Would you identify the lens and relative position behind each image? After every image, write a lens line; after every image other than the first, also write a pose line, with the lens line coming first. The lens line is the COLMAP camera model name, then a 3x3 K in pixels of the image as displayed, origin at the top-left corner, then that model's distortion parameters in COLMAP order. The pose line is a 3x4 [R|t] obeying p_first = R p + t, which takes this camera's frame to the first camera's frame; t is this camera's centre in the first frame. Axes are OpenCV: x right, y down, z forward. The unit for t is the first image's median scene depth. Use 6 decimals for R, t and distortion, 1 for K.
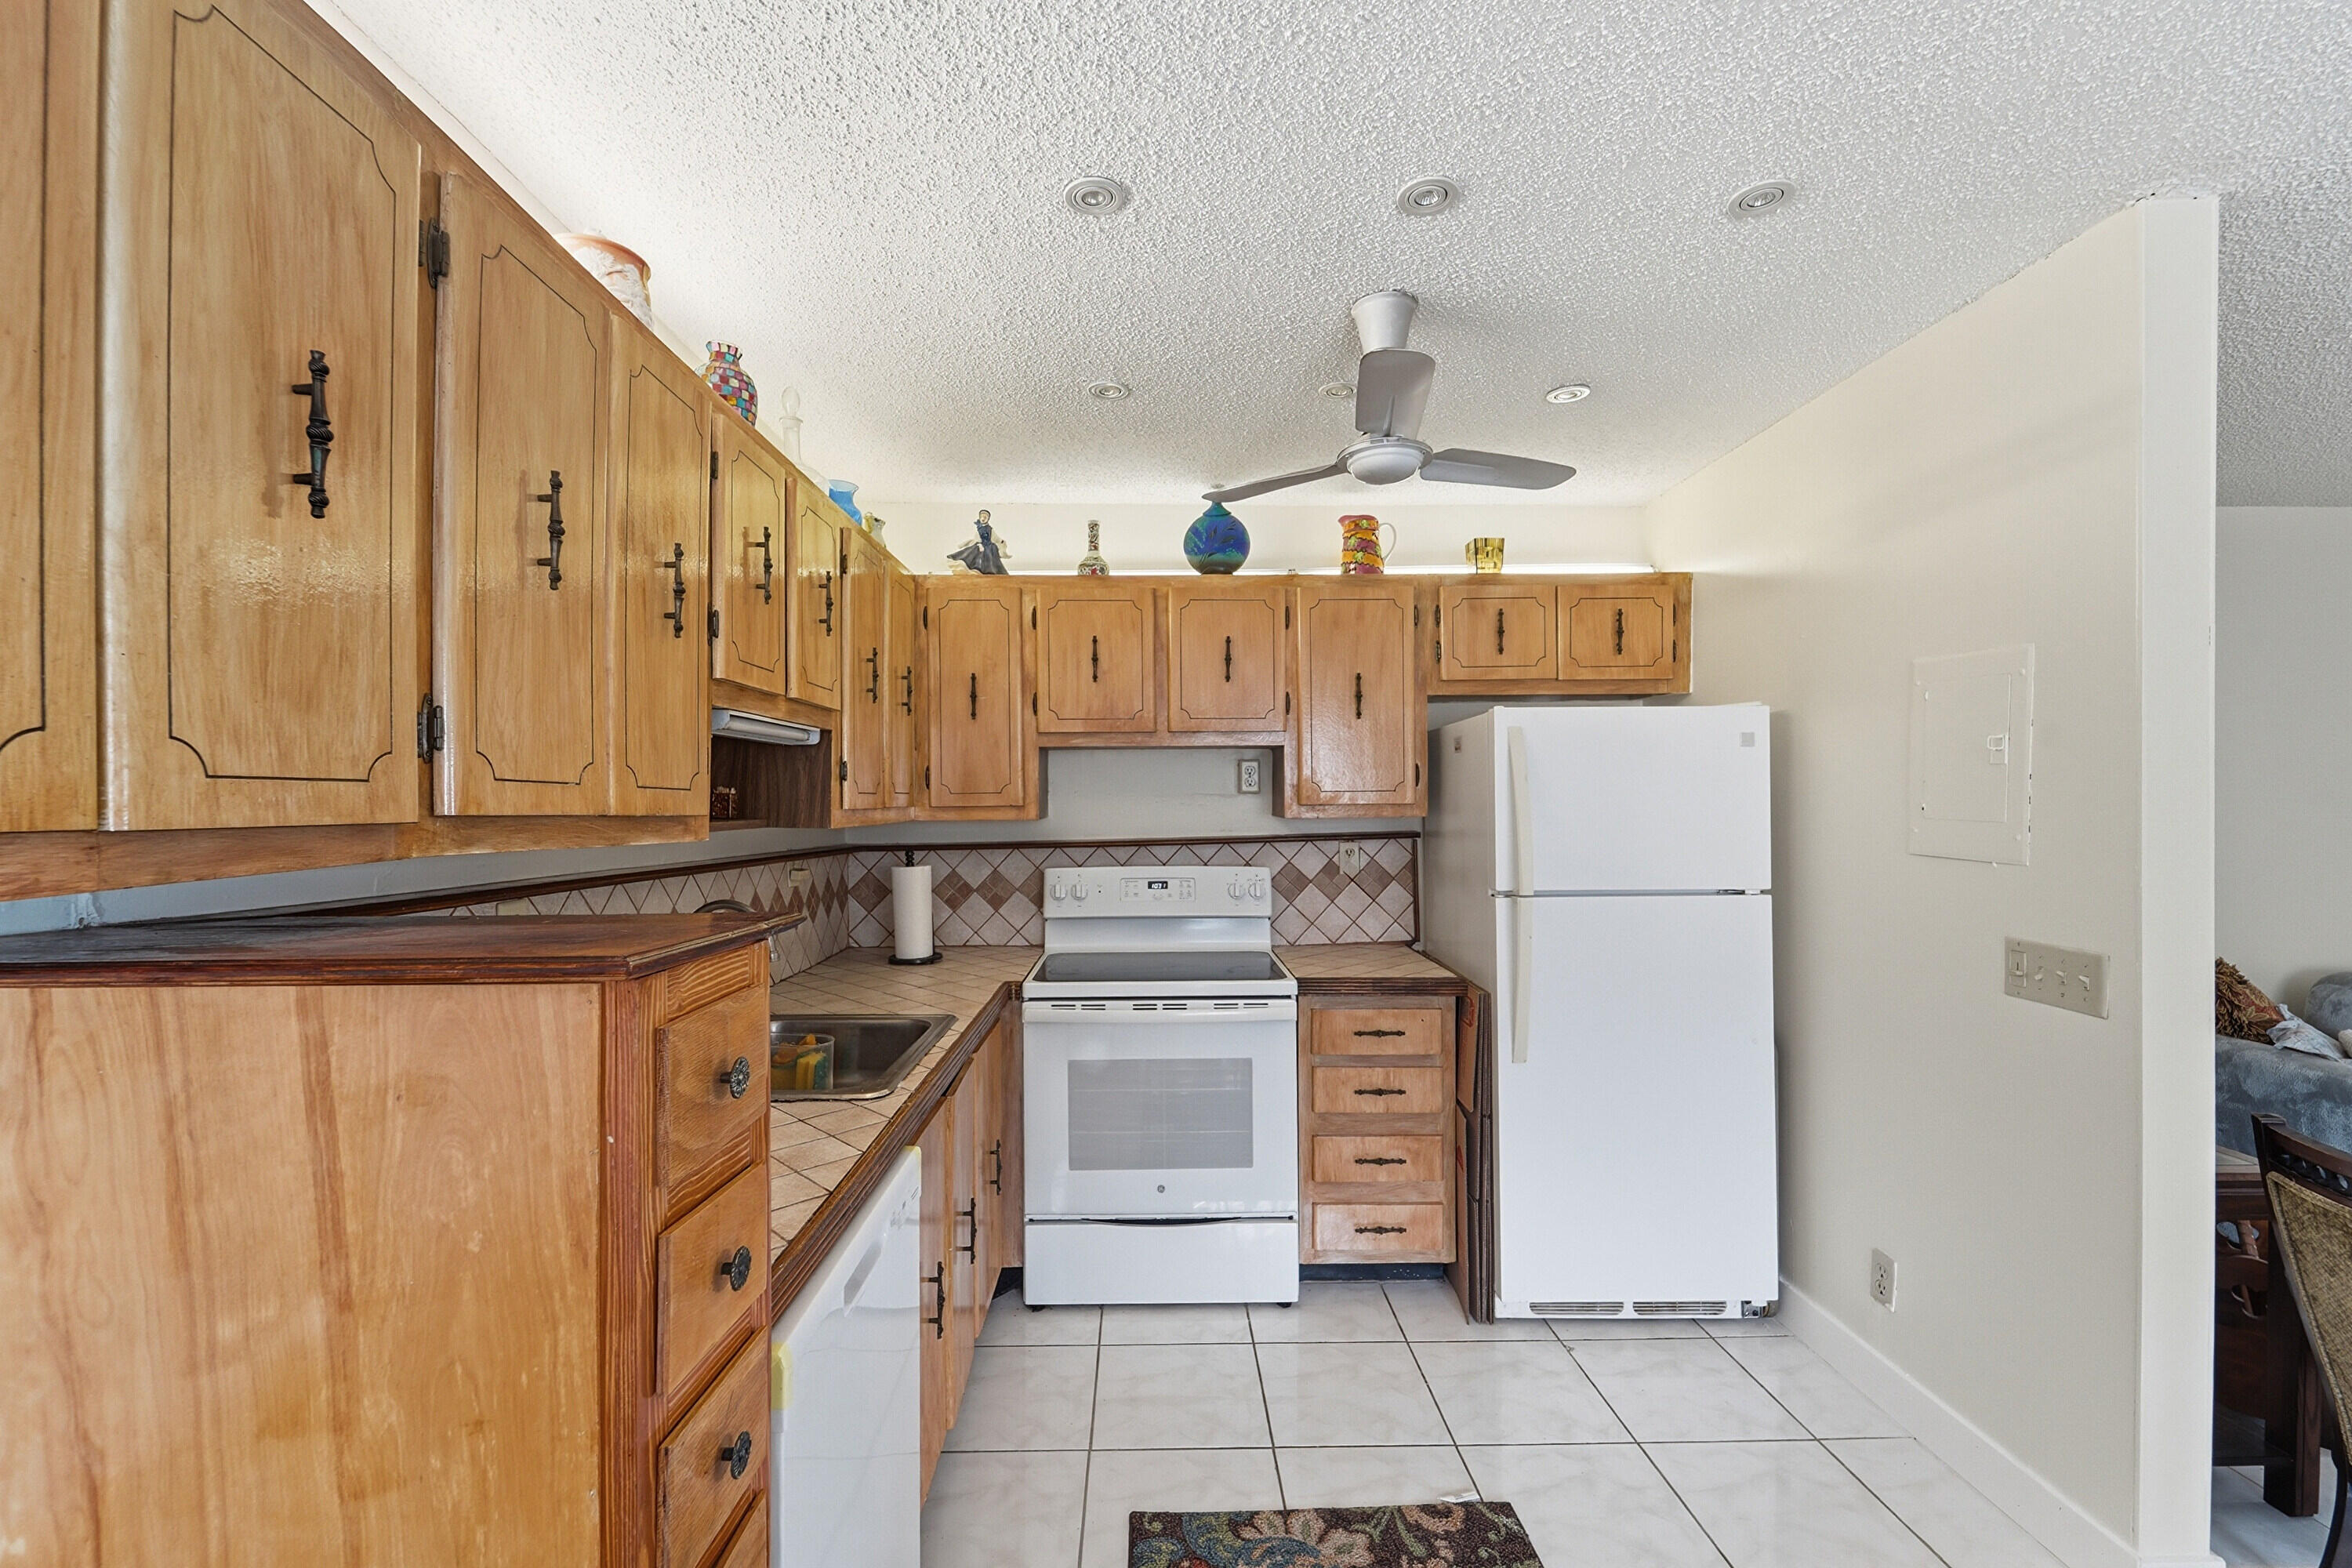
lens RADIAL K [[973.5, 0, 1165.9], [0, 973.5, 795.8], [0, 0, 1]] dist [-0.000225, 0.000160]
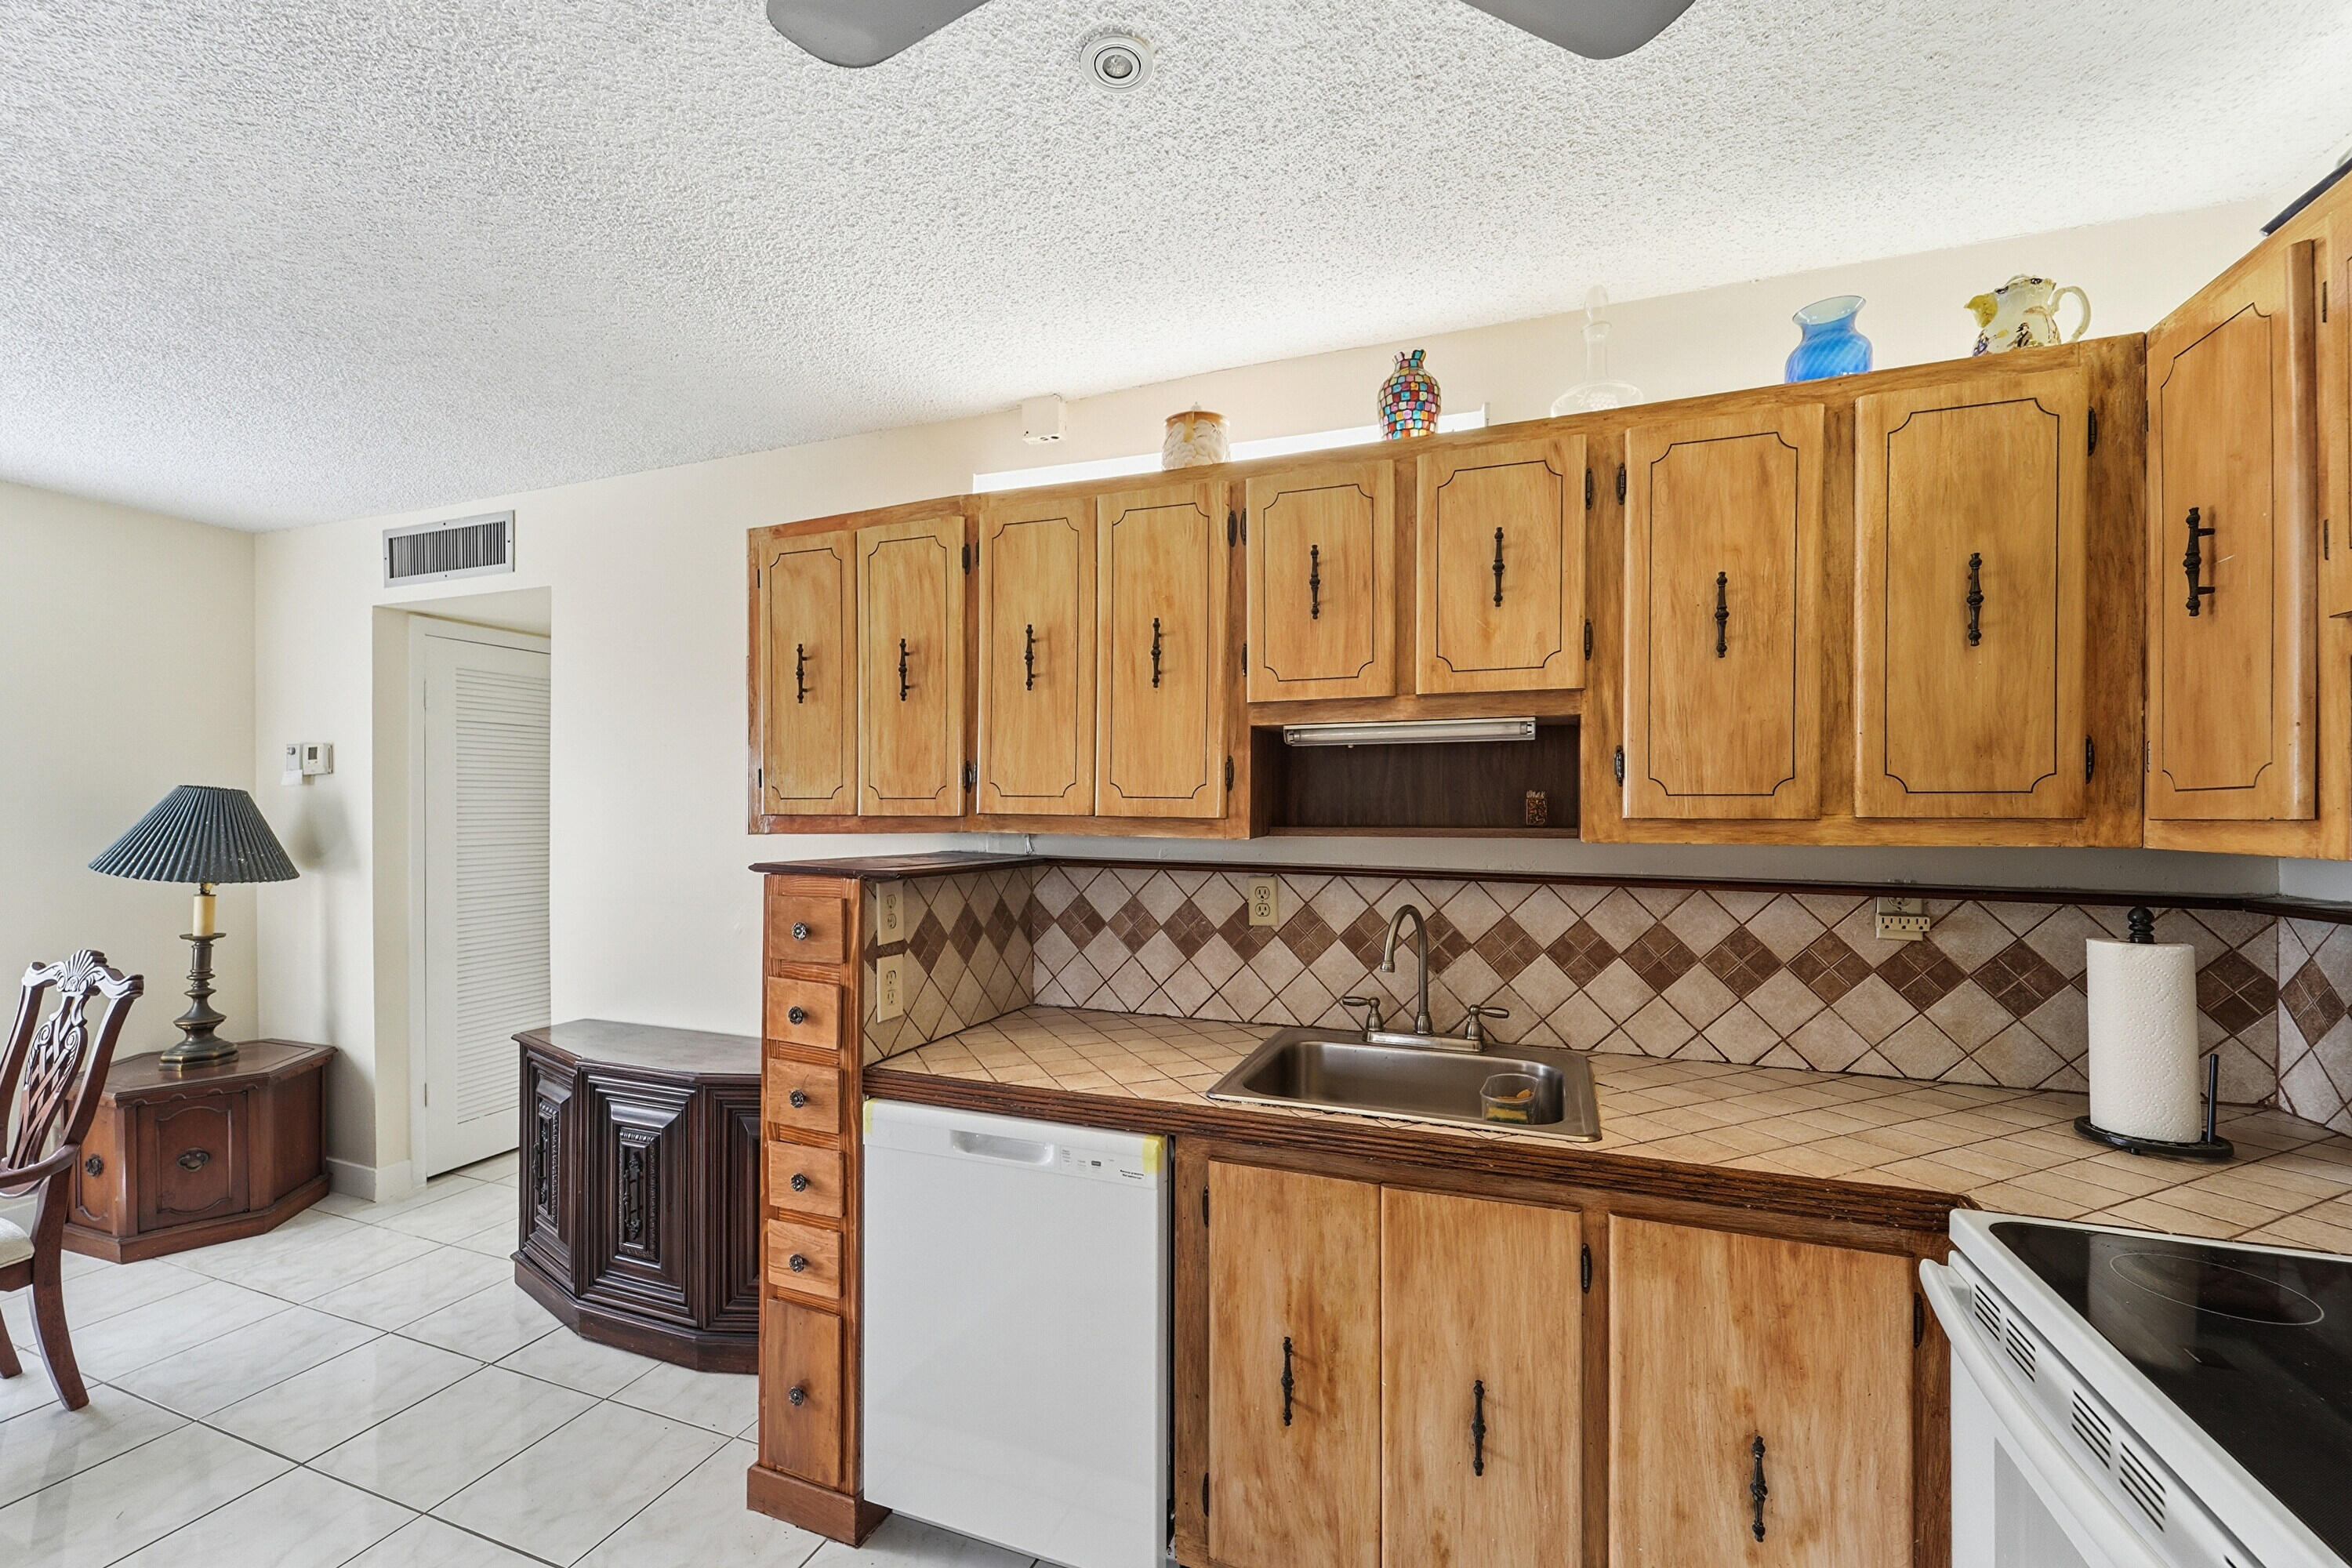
lens RADIAL K [[948.2, 0, 1185.9], [0, 948.2, 815.6], [0, 0, 1]] dist [0.003109, 0.000616]
pose [[-0.366019, 0.006523, -0.930585, 0.388834], [0.003248, 0.999978, 0.005732, 0.005479], [0.930602, -0.000925, -0.366032, 0.817568]]
